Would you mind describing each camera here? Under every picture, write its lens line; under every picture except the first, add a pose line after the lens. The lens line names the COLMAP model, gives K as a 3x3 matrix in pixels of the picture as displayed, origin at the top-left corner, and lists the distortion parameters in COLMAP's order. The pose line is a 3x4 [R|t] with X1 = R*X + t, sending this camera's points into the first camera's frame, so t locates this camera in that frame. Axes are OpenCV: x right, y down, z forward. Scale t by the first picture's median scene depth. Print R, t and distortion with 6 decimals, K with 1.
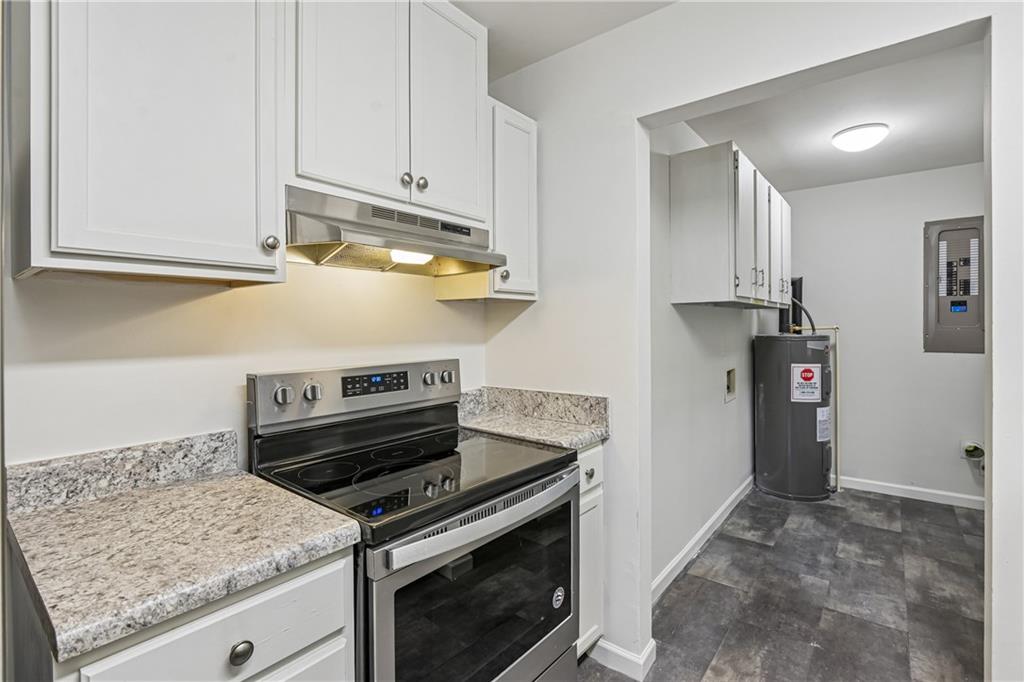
lens RADIAL K [[472.5, 0, 508.3], [0, 472.5, 335.4], [0, 0, 1]] dist [-0.002279, -0.004710]
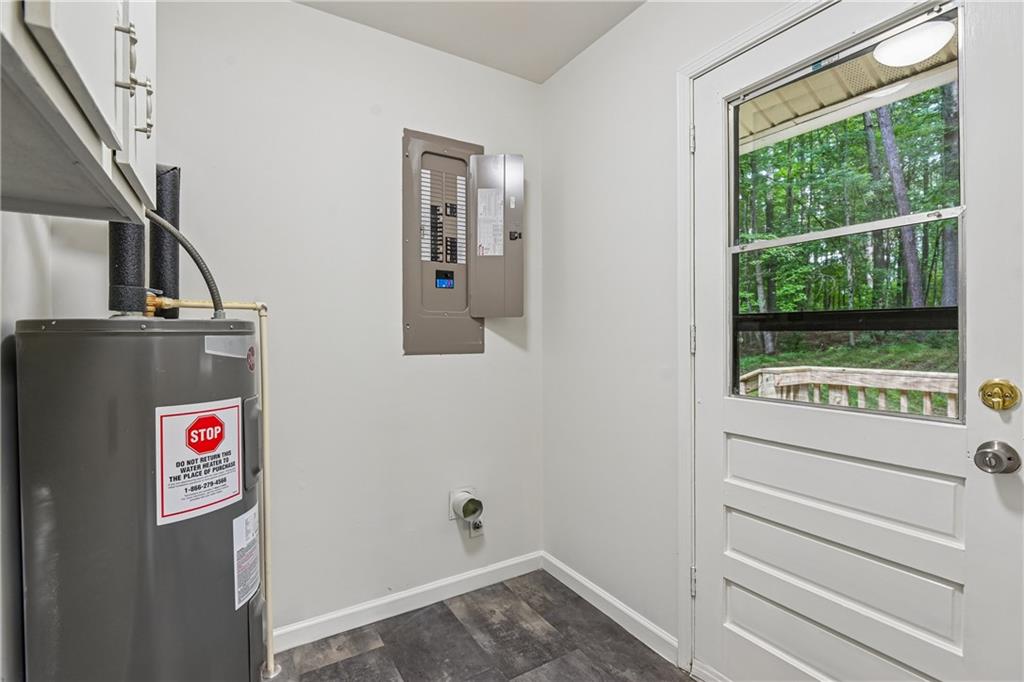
lens RADIAL K [[472.5, 0, 535.9], [0, 472.5, 339.1], [0, 0, 1]] dist [-0.002279, -0.004710]
pose [[0.303756, -0.007255, 0.952722, 0.379613], [0.011258, 0.999929, 0.004025, 0.015612], [-0.952683, 0.009503, 0.303816, 0.665376]]
